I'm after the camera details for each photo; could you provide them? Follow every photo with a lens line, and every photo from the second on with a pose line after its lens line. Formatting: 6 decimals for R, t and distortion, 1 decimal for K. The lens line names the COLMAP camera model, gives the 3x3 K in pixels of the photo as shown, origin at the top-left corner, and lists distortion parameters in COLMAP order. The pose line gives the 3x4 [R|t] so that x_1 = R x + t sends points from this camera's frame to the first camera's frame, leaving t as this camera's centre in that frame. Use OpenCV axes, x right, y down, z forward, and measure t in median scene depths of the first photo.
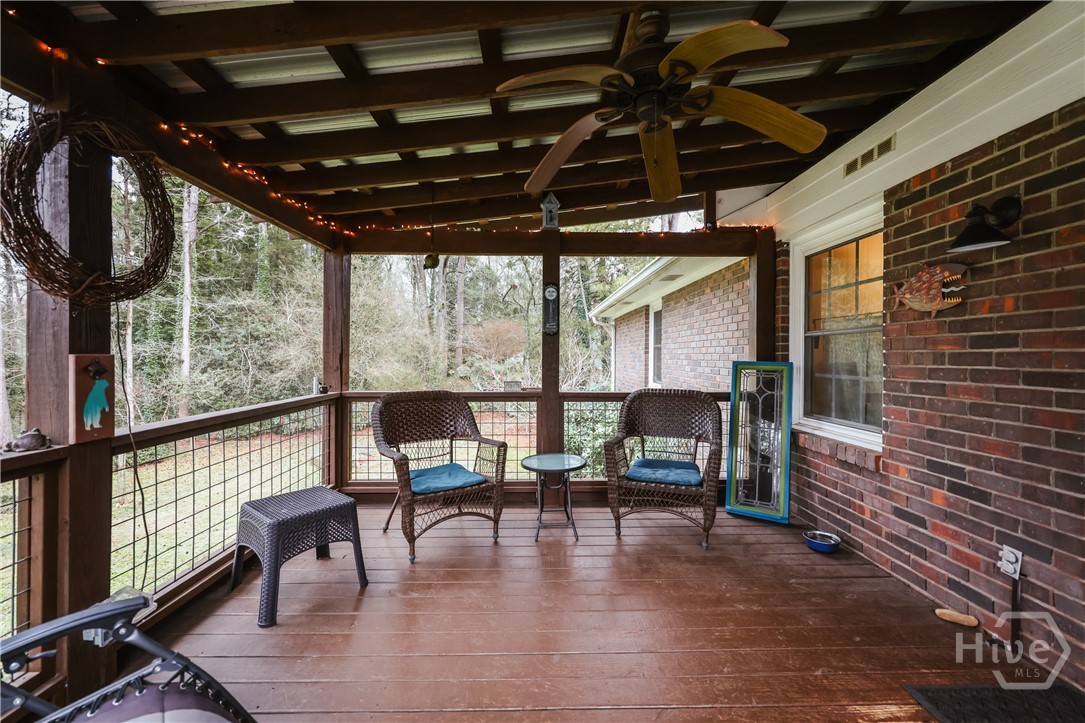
lens RADIAL K [[443.1, 0, 540.7], [0, 443.1, 356.3], [0, 0, 1]] dist [-0.000211, 0.000012]
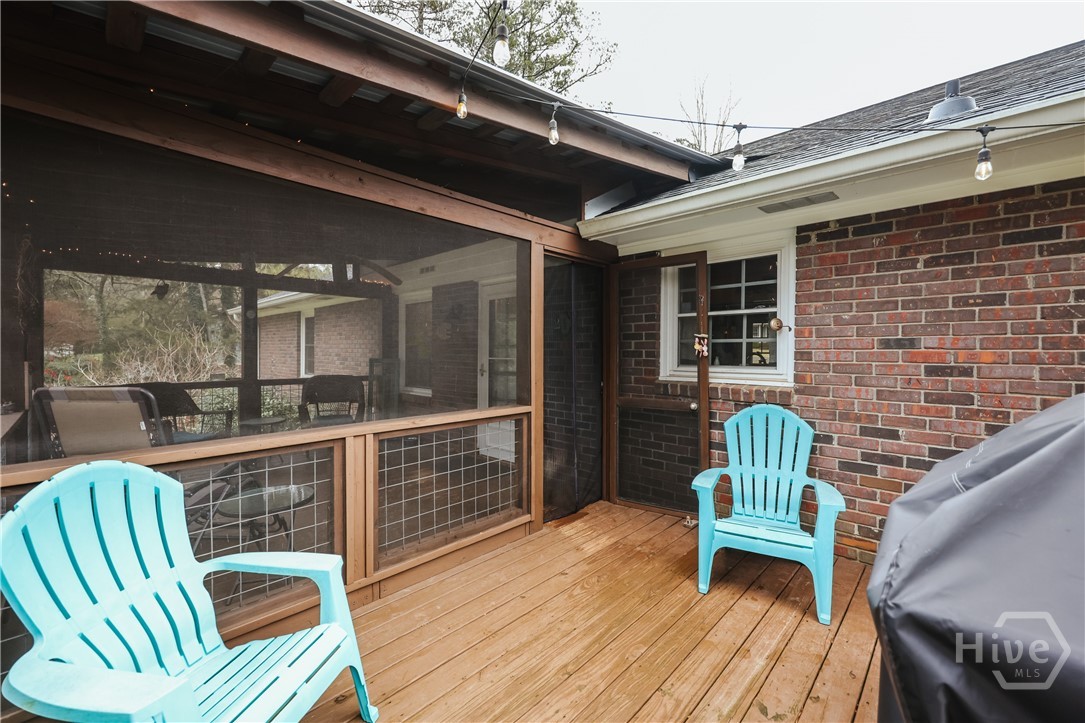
lens RADIAL K [[443.1, 0, 540.7], [0, 443.1, 356.3], [0, 0, 1]] dist [-0.000211, 0.000012]
pose [[0.706705, -0.008264, 0.707460, -0.315717], [-0.002835, 0.999891, 0.014512, -0.022049], [-0.707503, -0.012261, 0.706604, -0.692720]]
